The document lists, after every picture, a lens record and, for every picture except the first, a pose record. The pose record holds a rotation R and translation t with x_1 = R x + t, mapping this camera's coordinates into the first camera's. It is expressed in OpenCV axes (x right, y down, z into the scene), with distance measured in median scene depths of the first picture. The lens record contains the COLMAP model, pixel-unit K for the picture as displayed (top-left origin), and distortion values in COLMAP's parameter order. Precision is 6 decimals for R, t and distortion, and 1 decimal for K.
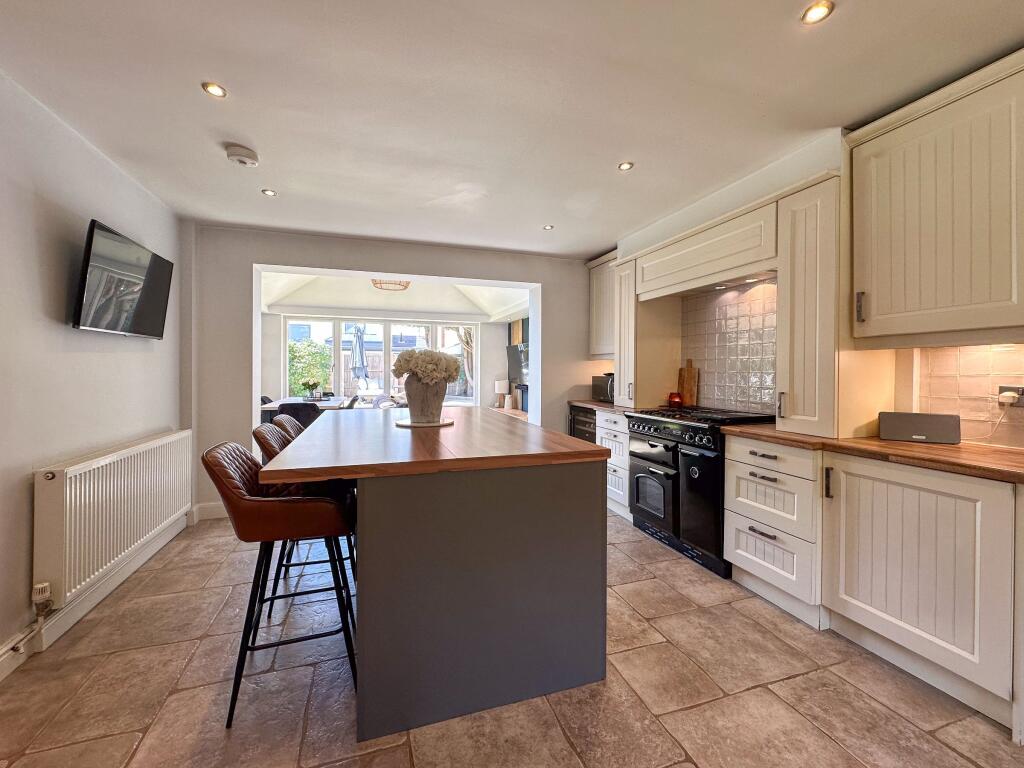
lens RADIAL K [[422.7, 0, 510.2], [0, 422.7, 371.1], [0, 0, 1]] dist [-0.001852, 0.000812]
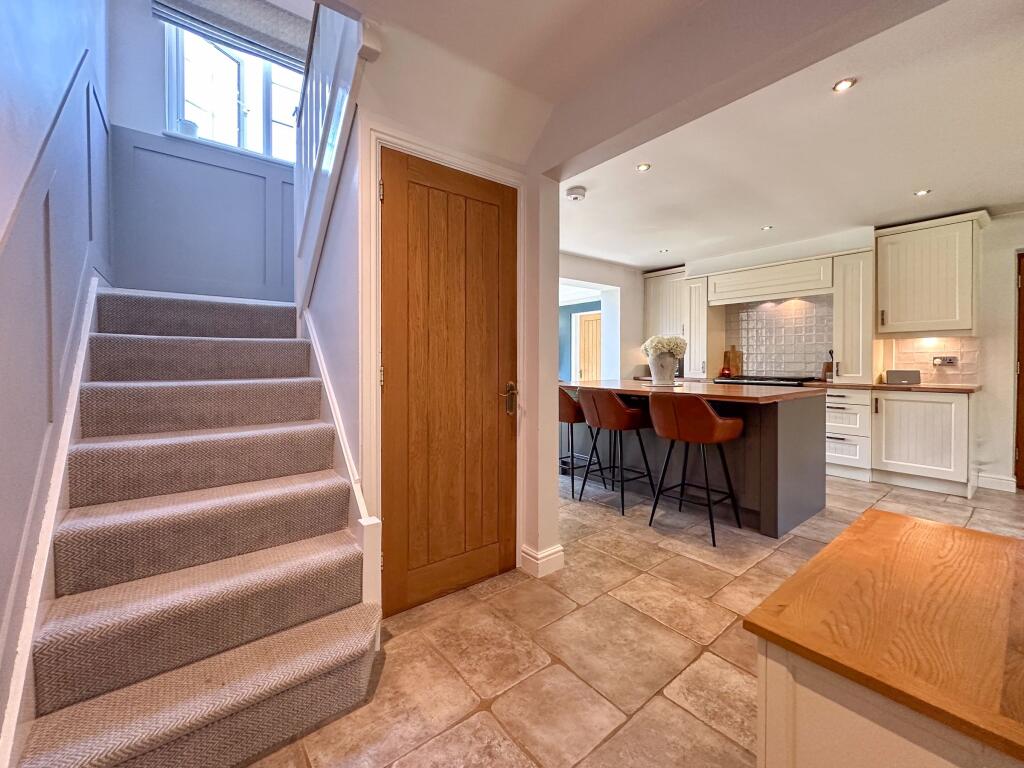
lens RADIAL K [[422.7, 0, 518.2], [0, 422.7, 364.4], [0, 0, 1]] dist [-0.001852, 0.000812]
pose [[0.936936, -0.008236, 0.349403, -1.354226], [0.005583, 0.999947, 0.008600, 0.037551], [-0.349455, -0.006106, 0.936933, -0.245277]]
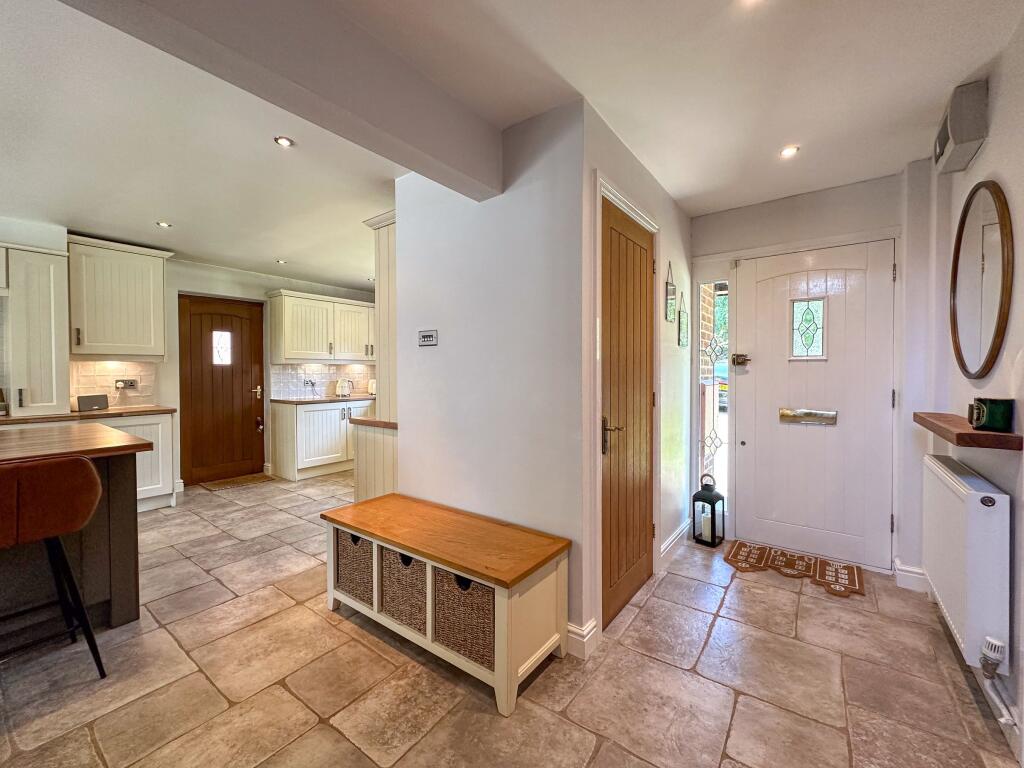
lens RADIAL K [[422.7, 0, 516.3], [0, 422.7, 374.9], [0, 0, 1]] dist [-0.001852, 0.000812]
pose [[-0.577201, -0.010989, 0.816528, -1.512201], [0.000525, 0.999904, 0.013829, -0.015393], [-0.816602, 0.008411, -0.577140, 0.481396]]
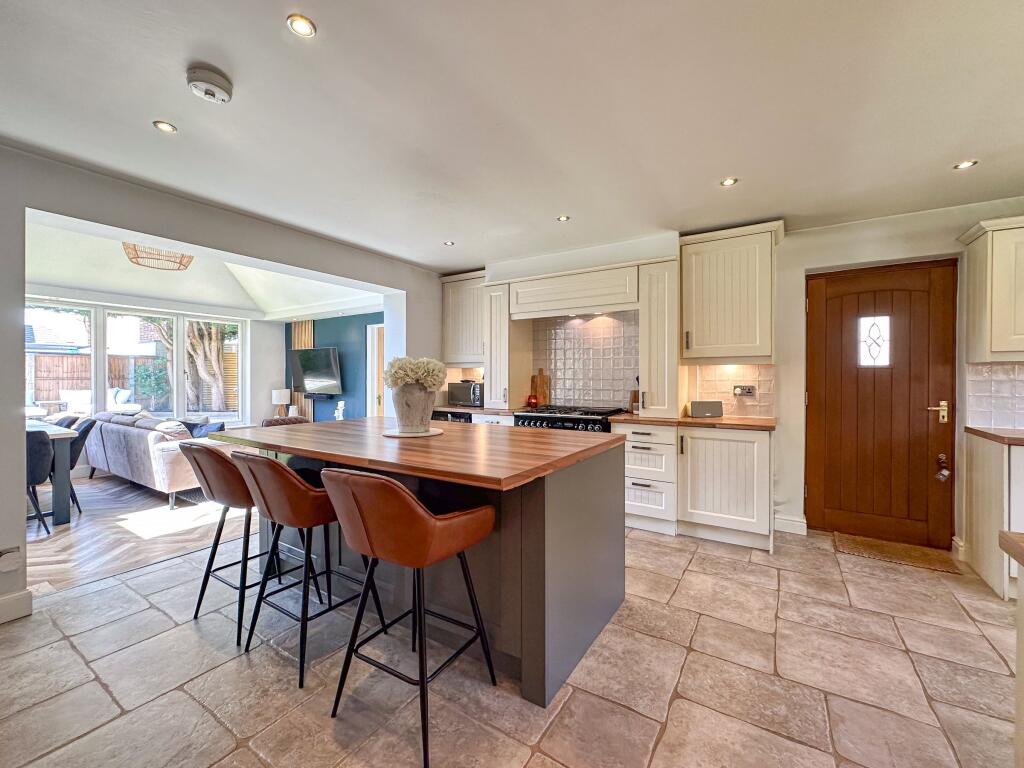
lens RADIAL K [[422.7, 0, 512.5], [0, 422.7, 378.7], [0, 0, 1]] dist [-0.001852, 0.000812]
pose [[0.776065, -0.005785, 0.630627, -0.722297], [0.003554, 0.999982, 0.004800, -0.006709], [-0.630643, -0.001483, 0.776071, 0.113145]]
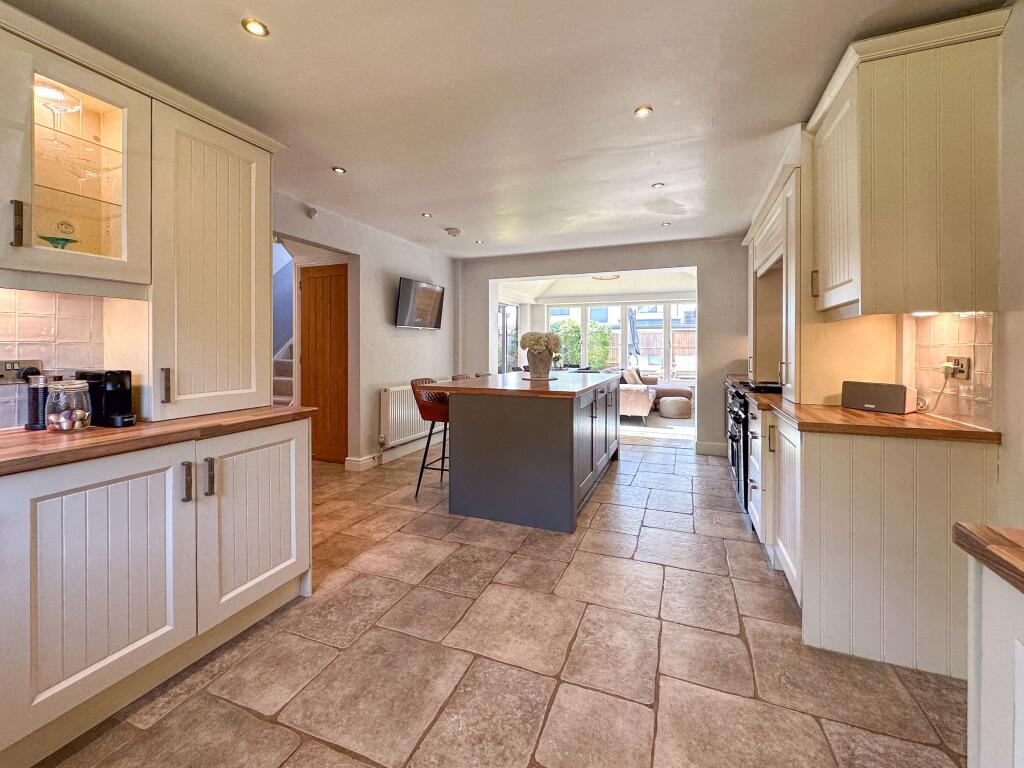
lens RADIAL K [[422.7, 0, 511.5], [0, 422.7, 344.2], [0, 0, 1]] dist [-0.001852, 0.000812]
pose [[0.768679, -0.007358, -0.639593, 0.835125], [0.000864, 0.999945, -0.010466, 0.013285], [0.639635, 0.007492, 0.768643, -0.314462]]
